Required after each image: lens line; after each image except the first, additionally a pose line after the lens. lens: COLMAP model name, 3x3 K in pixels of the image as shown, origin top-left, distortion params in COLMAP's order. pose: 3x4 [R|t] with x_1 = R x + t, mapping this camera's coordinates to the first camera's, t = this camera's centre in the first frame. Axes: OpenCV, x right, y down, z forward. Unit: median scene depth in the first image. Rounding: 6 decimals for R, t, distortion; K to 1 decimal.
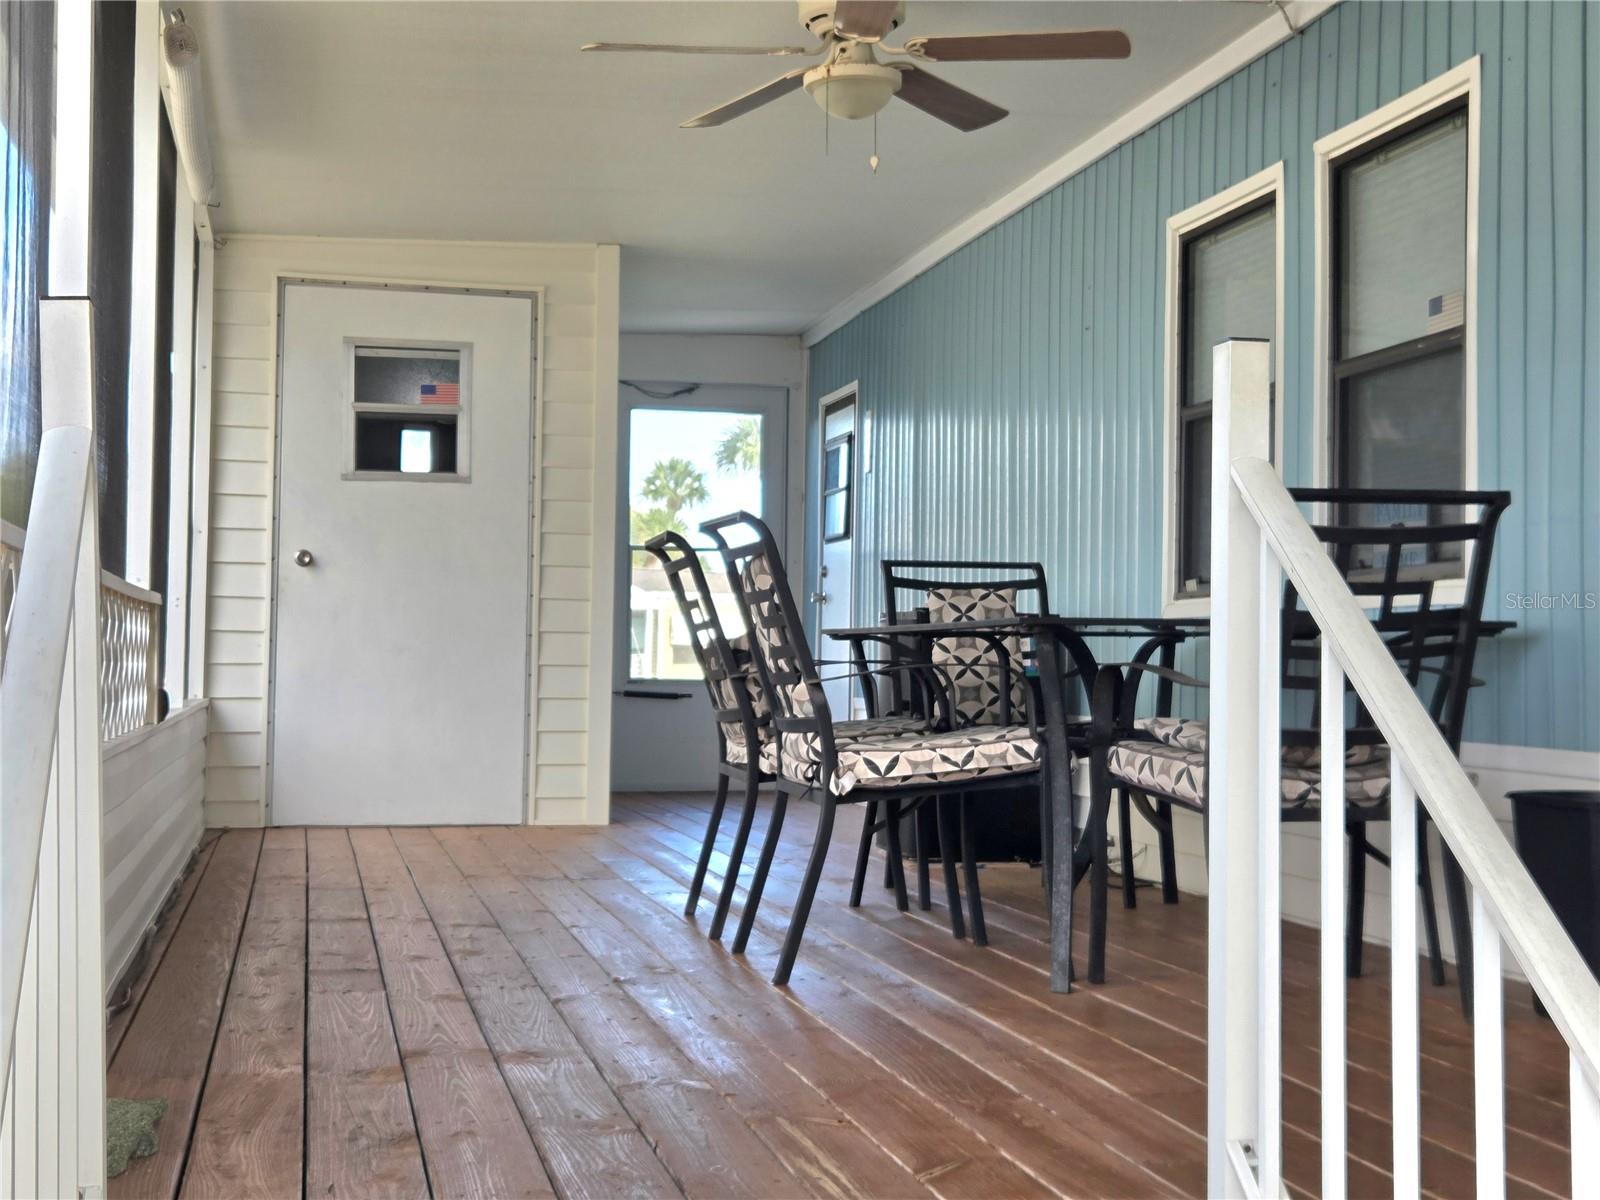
lens RADIAL K [[2159.2, 0, 798.7], [0, 2159.2, 598.2], [0, 0, 1]] dist [0.156661, -0.603126]
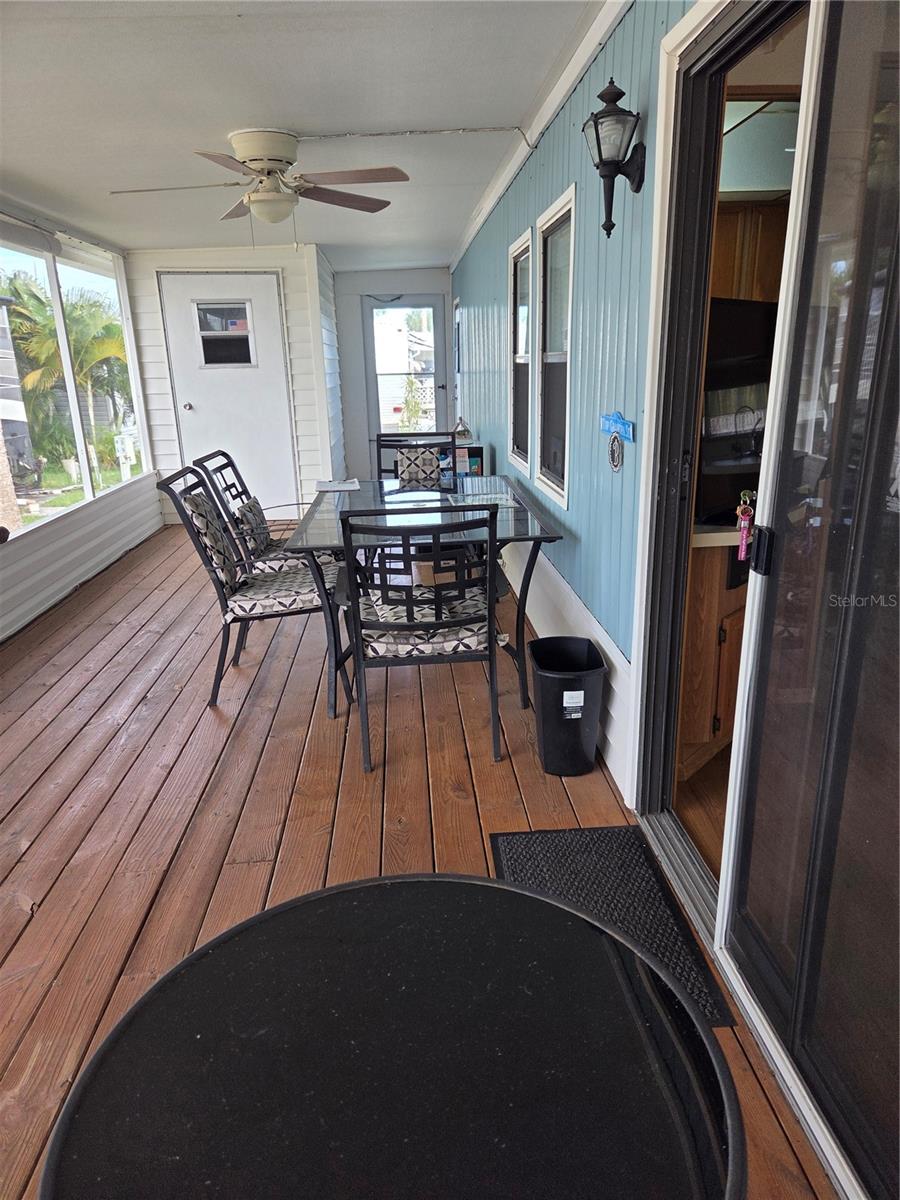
lens RADIAL K [[808.8, 0, 466.5], [0, 808.8, 622.4], [0, 0, 1]] dist [0.081928, -0.071675]
pose [[0.992825, 0.002577, -0.119551, 0.166675], [0.037100, 0.943795, 0.328442, -0.076102], [0.113678, -0.330520, 0.936928, 0.154817]]
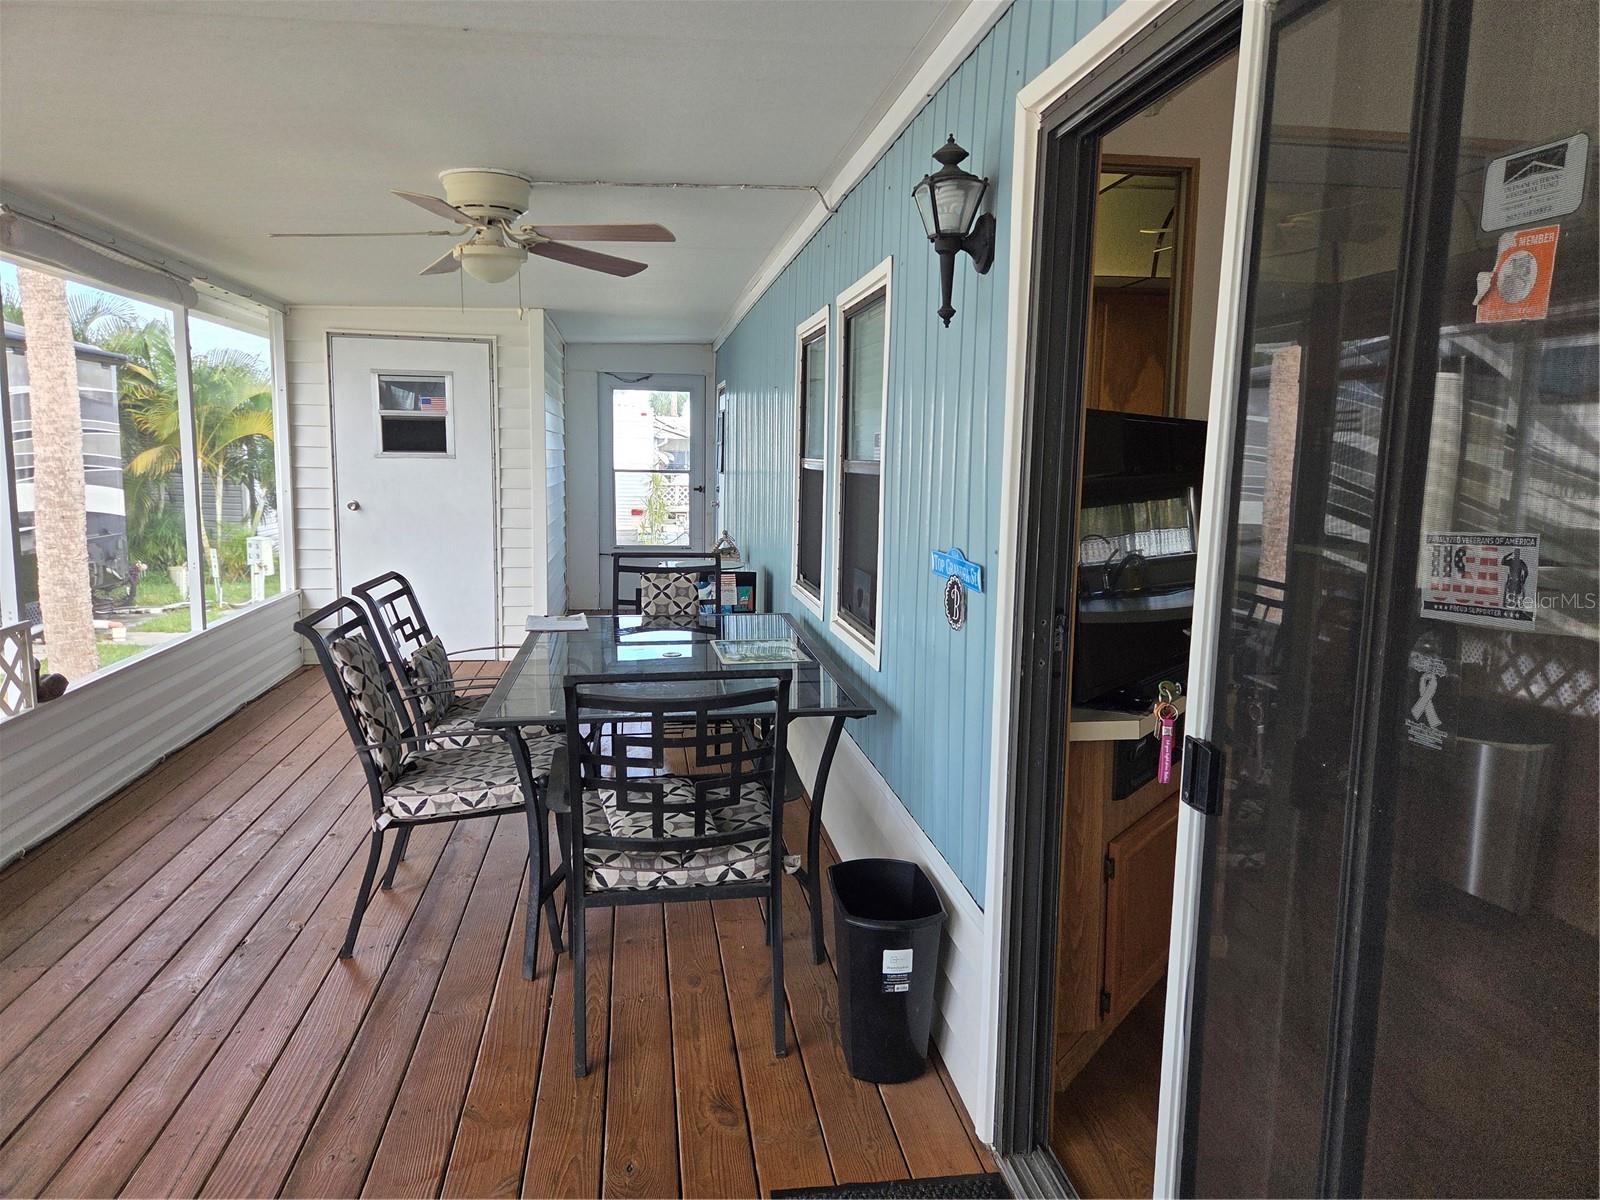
lens RADIAL K [[1082.2, 0, 792.6], [0, 1082.2, 602.5], [0, 0, 1]] dist [0.078086, -0.067479]
pose [[0.998449, 0.012260, -0.054311, 0.157470], [-0.003417, 0.987111, 0.160003, -0.080860], [0.055572, -0.159569, 0.985621, 0.177492]]
